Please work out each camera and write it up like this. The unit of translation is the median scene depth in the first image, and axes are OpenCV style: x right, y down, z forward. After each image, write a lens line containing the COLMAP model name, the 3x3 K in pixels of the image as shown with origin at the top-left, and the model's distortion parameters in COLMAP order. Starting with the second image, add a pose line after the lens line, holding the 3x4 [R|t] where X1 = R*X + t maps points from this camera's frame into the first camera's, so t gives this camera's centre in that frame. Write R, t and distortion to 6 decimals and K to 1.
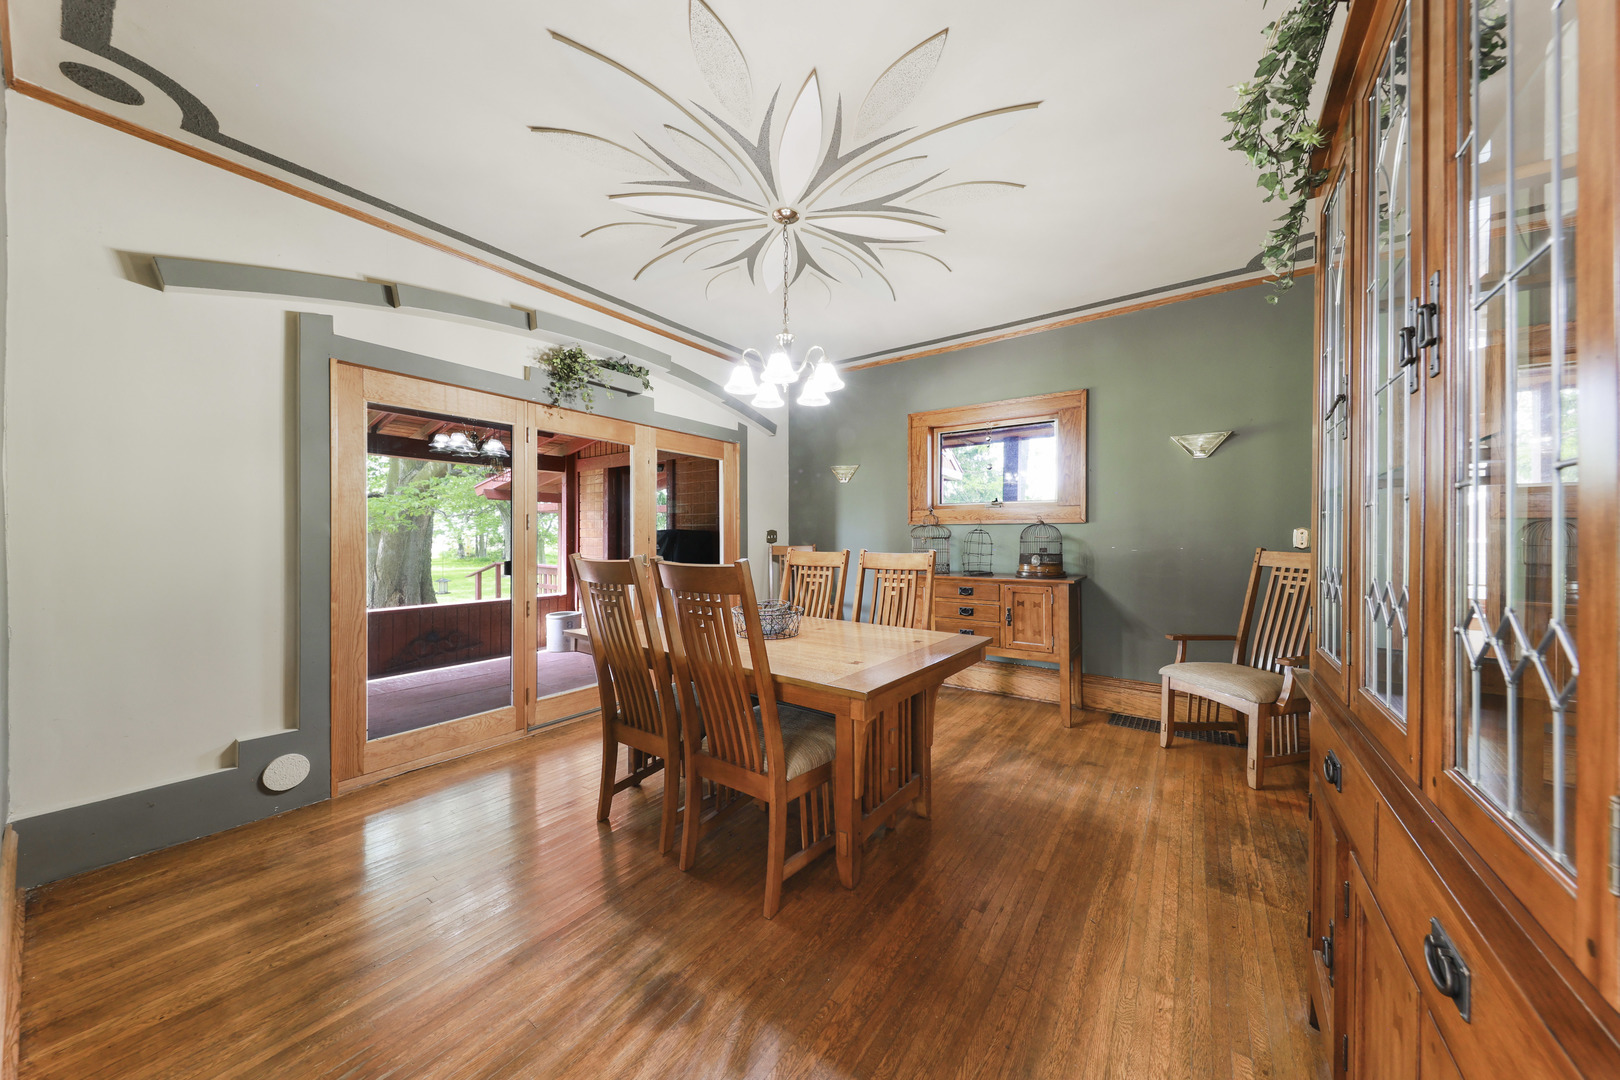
lens RADIAL K [[541.1, 0, 812.1], [0, 541.1, 536.3], [0, 0, 1]] dist [-0.002571, -0.000114]
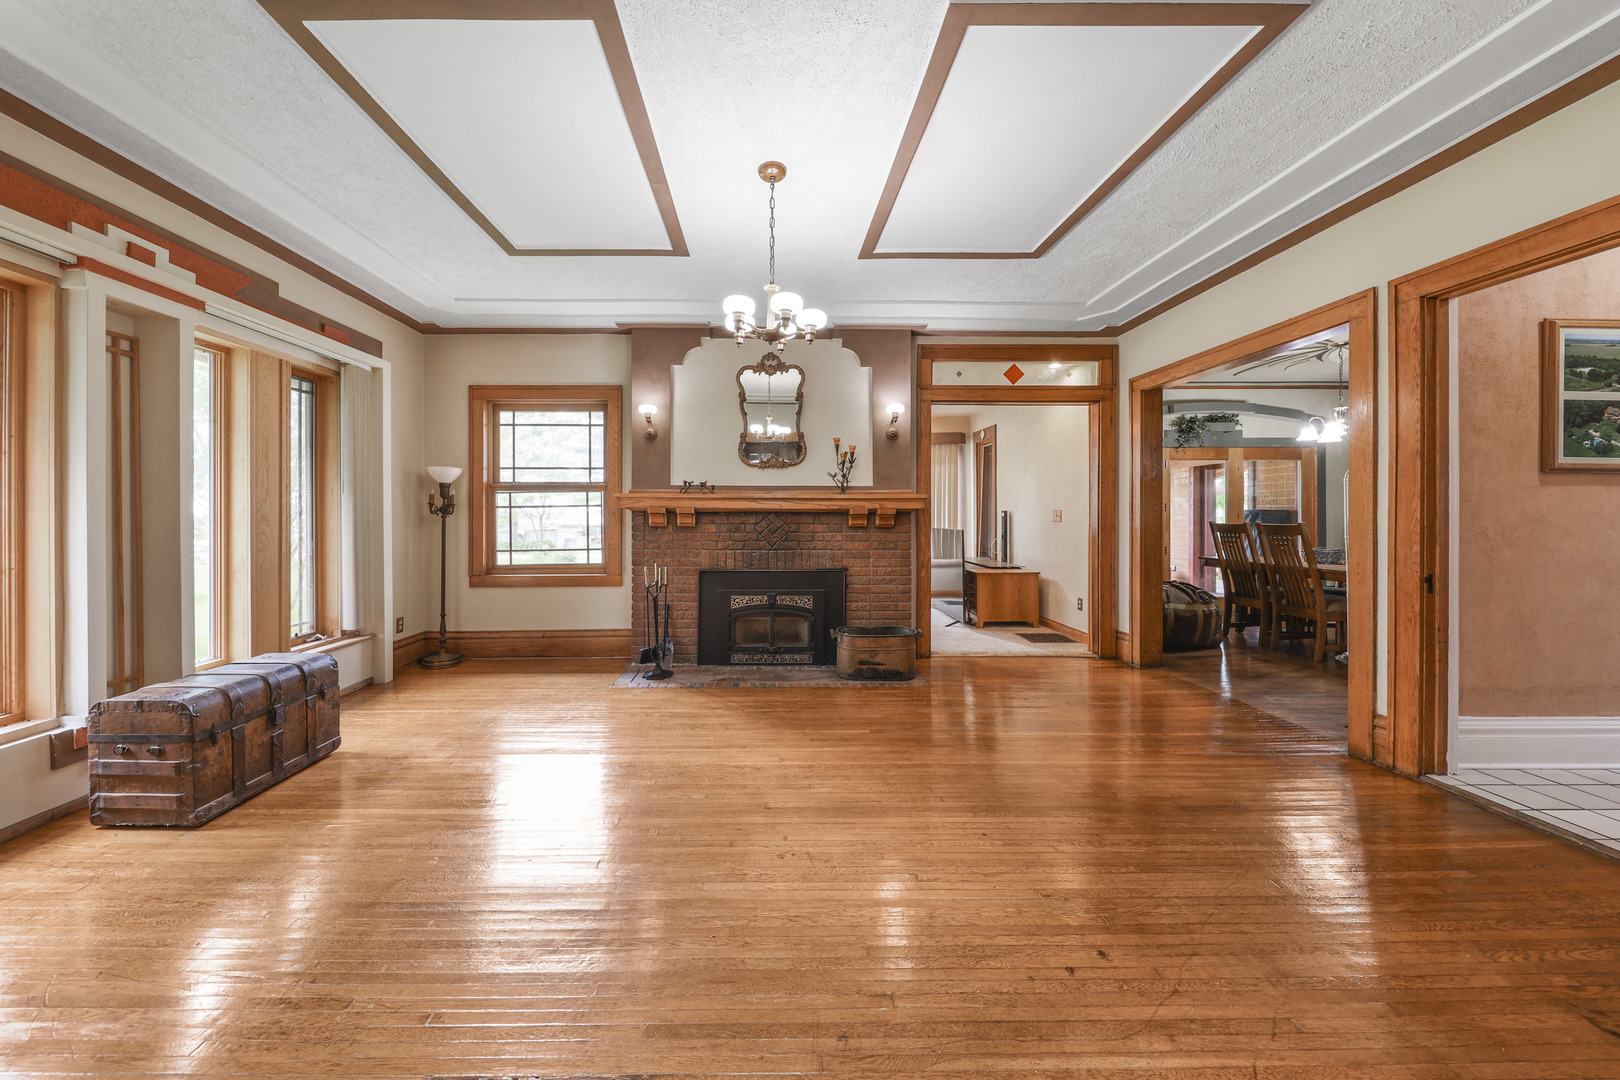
lens RADIAL K [[541.1, 0, 796.9], [0, 541.1, 509.7], [0, 0, 1]] dist [-0.002571, -0.000114]
pose [[0.599448, -0.004154, -0.800403, 0.251790], [0.000250, 0.999987, -0.005002, -0.008761], [0.800413, 0.002798, 0.599442, -1.281108]]
